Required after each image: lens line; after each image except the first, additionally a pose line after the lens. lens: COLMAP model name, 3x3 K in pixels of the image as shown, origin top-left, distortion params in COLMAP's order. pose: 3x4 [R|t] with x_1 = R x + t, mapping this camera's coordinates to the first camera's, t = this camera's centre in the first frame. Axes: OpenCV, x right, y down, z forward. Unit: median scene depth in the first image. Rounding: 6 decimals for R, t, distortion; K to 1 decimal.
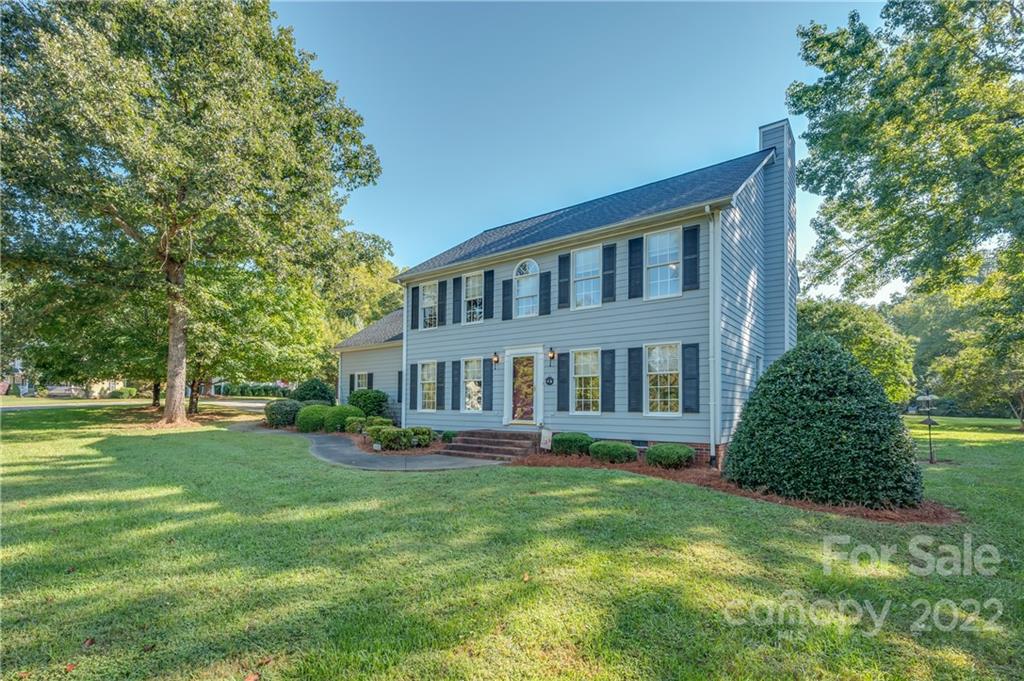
lens RADIAL K [[435.1, 0, 504.7], [0, 435.1, 398.6], [0, 0, 1]] dist [0.001224, -0.000307]
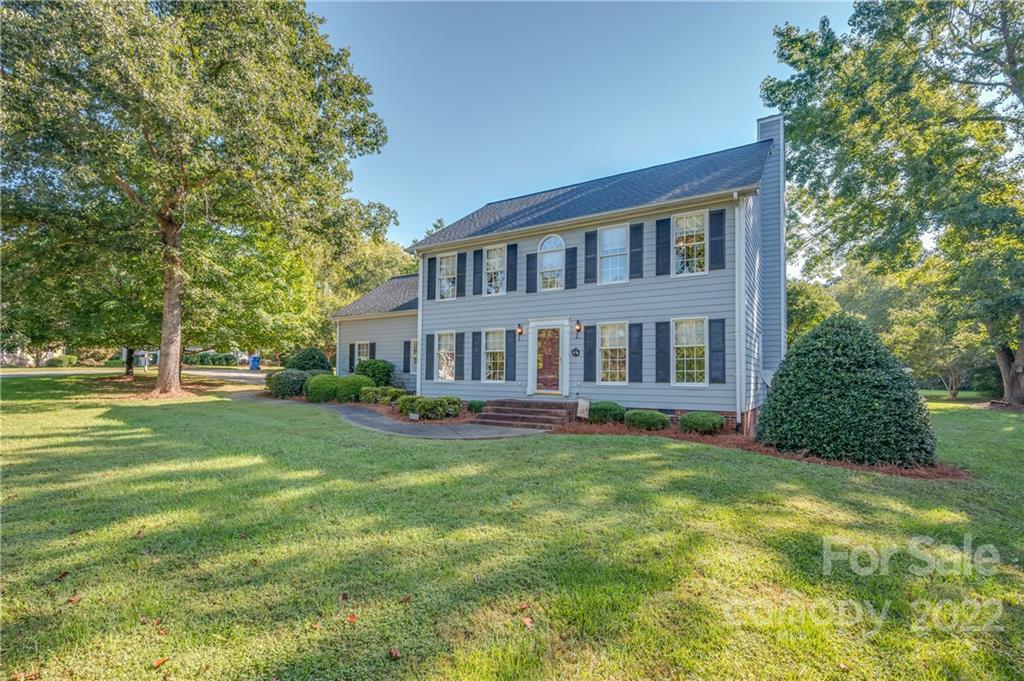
lens RADIAL K [[435.1, 0, 512.4], [0, 435.1, 366.3], [0, 0, 1]] dist [0.001224, -0.000307]
pose [[0.995788, 0.006293, 0.091468, -0.136433], [-0.005553, 0.999950, -0.008340, 0.002012], [-0.091516, 0.007797, 0.995773, -0.019134]]
